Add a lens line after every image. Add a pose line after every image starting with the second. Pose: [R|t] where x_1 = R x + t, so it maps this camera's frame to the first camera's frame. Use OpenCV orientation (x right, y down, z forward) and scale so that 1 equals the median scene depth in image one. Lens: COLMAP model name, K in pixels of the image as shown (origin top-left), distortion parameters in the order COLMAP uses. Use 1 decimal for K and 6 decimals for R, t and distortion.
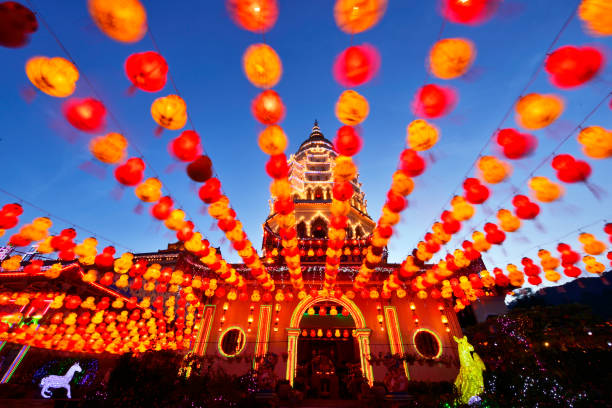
lens RADIAL K [[242.2, 0, 307.0], [0, 242.2, 203.3], [0, 0, 1]] dist [-0.000651, -0.000155]
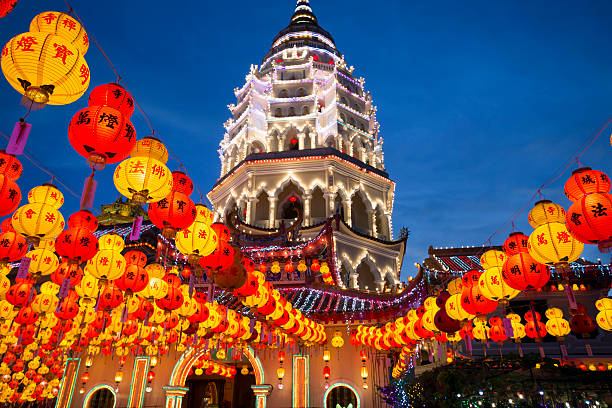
lens RADIAL K [[433.6, 0, 306.7], [0, 433.6, 196.8], [0, 0, 1]] dist [-0.001324, 0.002139]
pose [[0.995142, -0.058919, -0.078868, 0.386694], [0.072668, 0.980103, 0.184711, -0.229388], [0.066416, -0.189545, 0.979623, -0.161758]]
